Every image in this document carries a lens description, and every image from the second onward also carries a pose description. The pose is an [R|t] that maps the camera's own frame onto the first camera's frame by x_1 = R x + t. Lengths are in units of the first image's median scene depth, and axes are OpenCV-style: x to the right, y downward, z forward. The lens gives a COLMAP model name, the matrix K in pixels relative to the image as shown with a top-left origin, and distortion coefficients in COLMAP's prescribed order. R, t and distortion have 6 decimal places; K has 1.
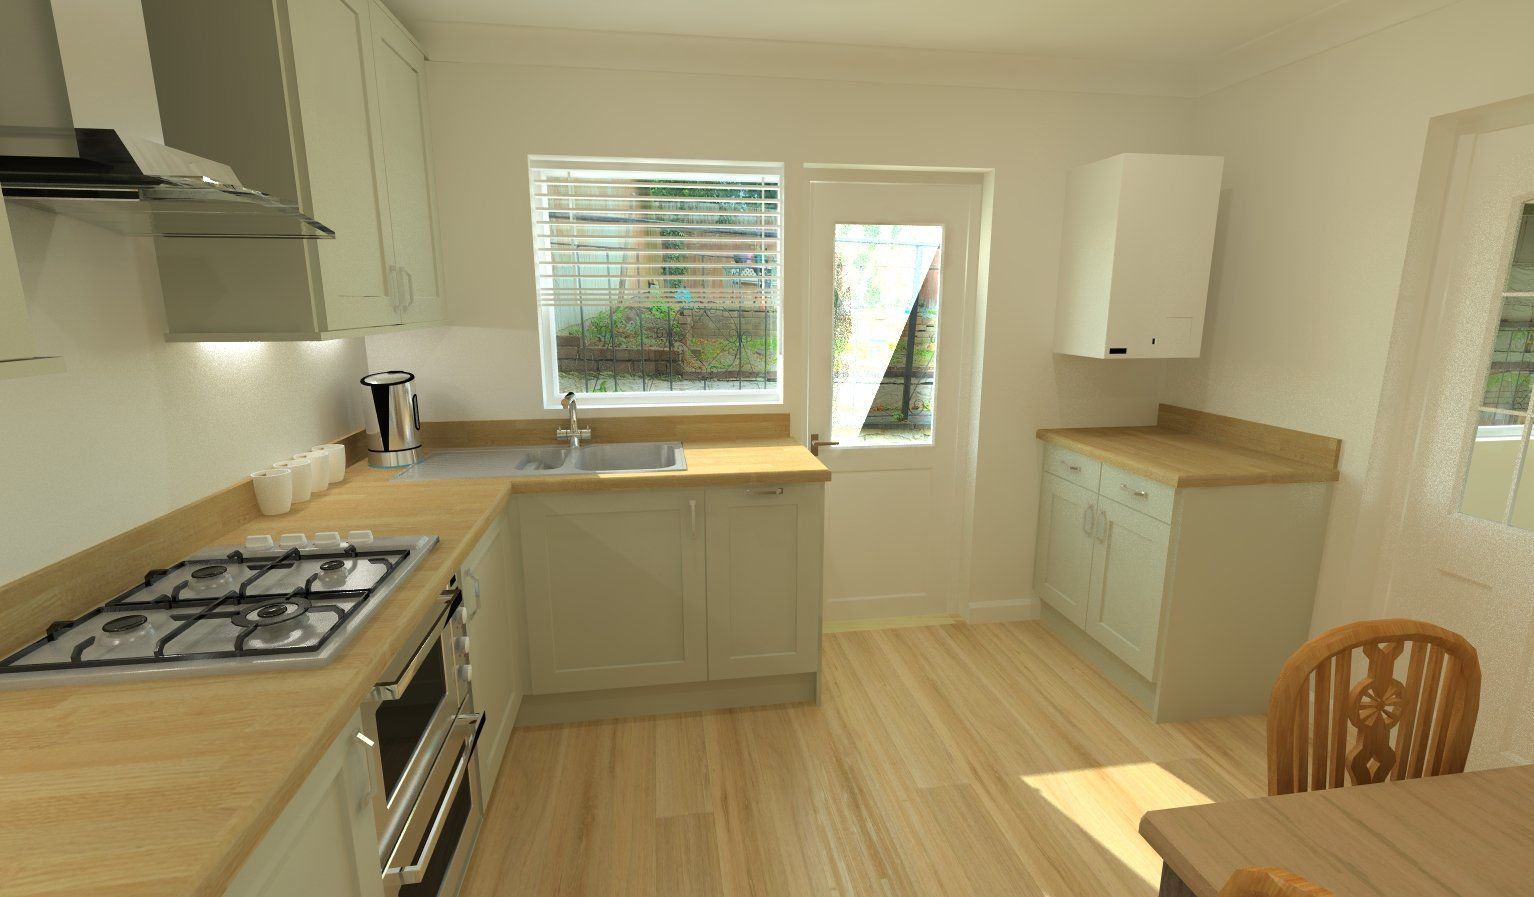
lens RADIAL K [[710.3, 0, 766.6], [0, 710.3, 444.8], [0, 0, 1]] dist [-0.003387, -0.000059]
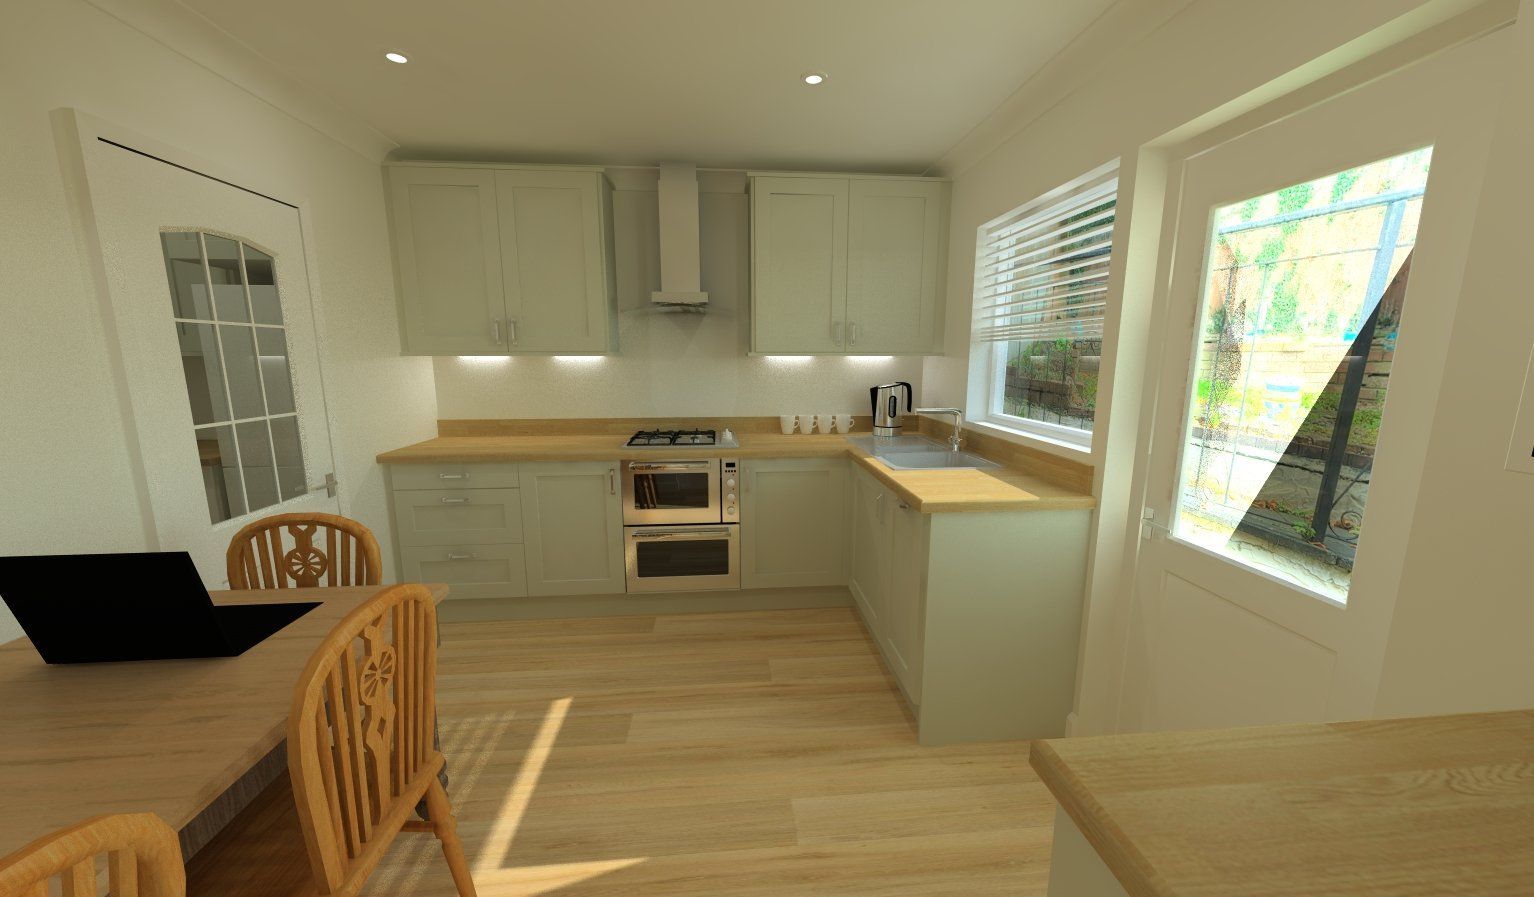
lens RADIAL K [[544.6, 0, 766.8], [0, 544.6, 448.8], [0, 0, 1]] dist [0.000084, -0.000105]
pose [[-0.073877, 0.166897, -0.983203, 0.647420], [-0.201337, 0.963100, 0.178613, -0.096586], [0.976732, 0.211150, -0.037549, 0.634550]]
